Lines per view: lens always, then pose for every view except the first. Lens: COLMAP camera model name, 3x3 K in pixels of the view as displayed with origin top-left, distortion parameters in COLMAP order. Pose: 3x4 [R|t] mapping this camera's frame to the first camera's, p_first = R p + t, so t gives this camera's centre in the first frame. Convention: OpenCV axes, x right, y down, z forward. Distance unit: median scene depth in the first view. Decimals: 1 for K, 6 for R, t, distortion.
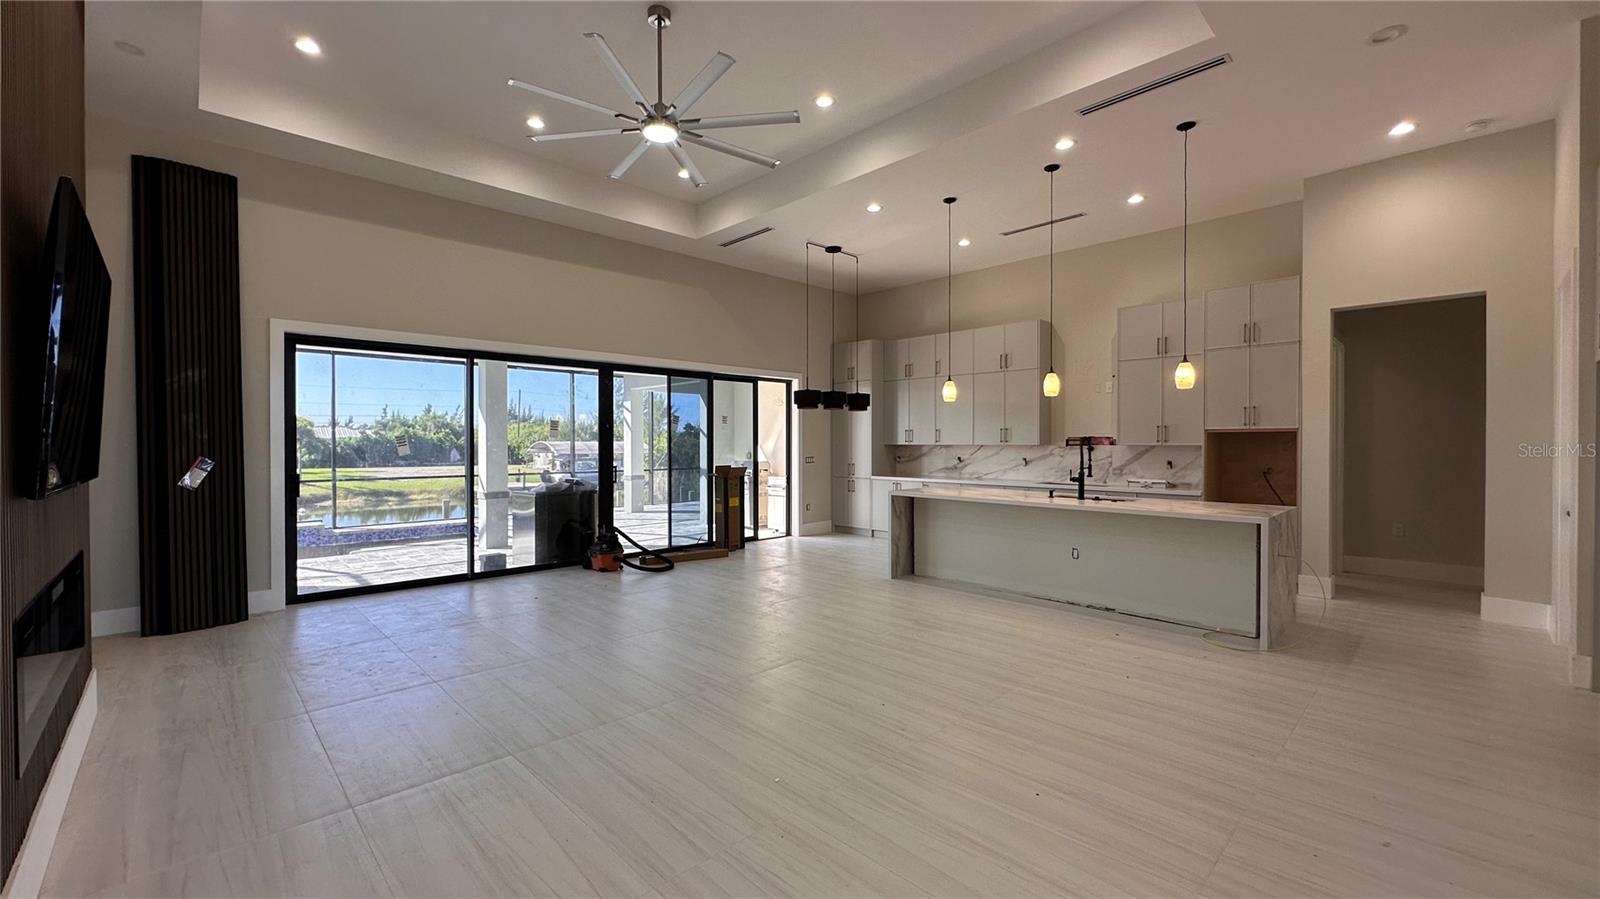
lens RADIAL K [[641.9, 0, 798.1], [0, 641.9, 448.4], [0, 0, 1]] dist [-0.003224, 0.001092]
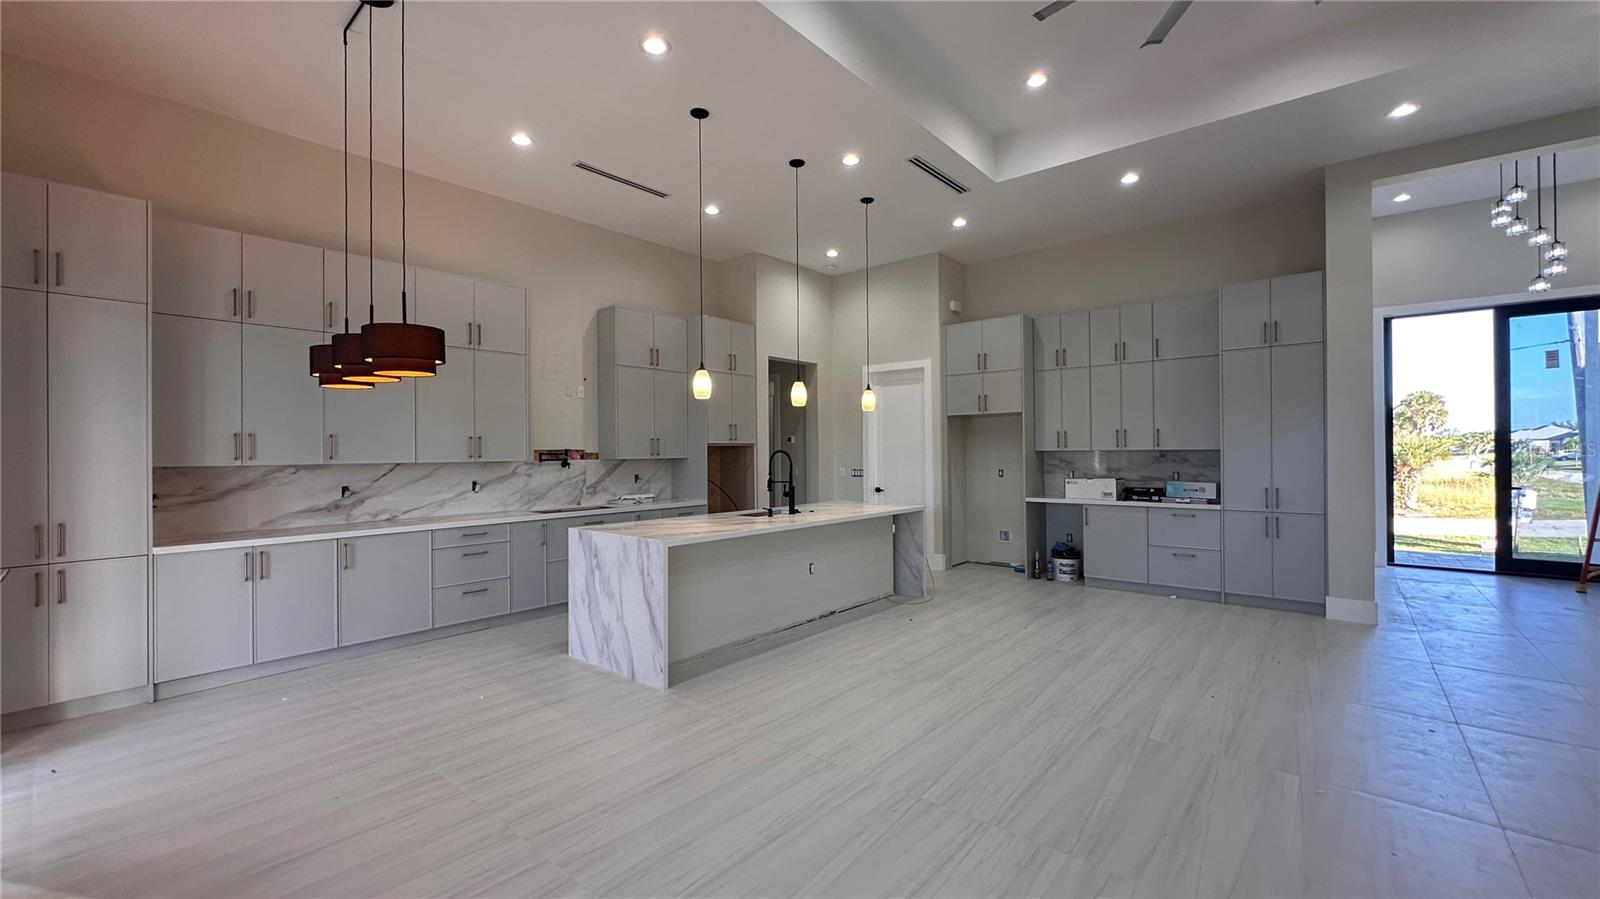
lens RADIAL K [[641.9, 0, 798.1], [0, 641.9, 448.4], [0, 0, 1]] dist [-0.003224, 0.001092]
pose [[-0.094232, 0.005917, 0.995533, -0.492328], [0.017531, 0.999837, -0.004283, -0.014283], [-0.995396, 0.017049, -0.094321, 1.004373]]
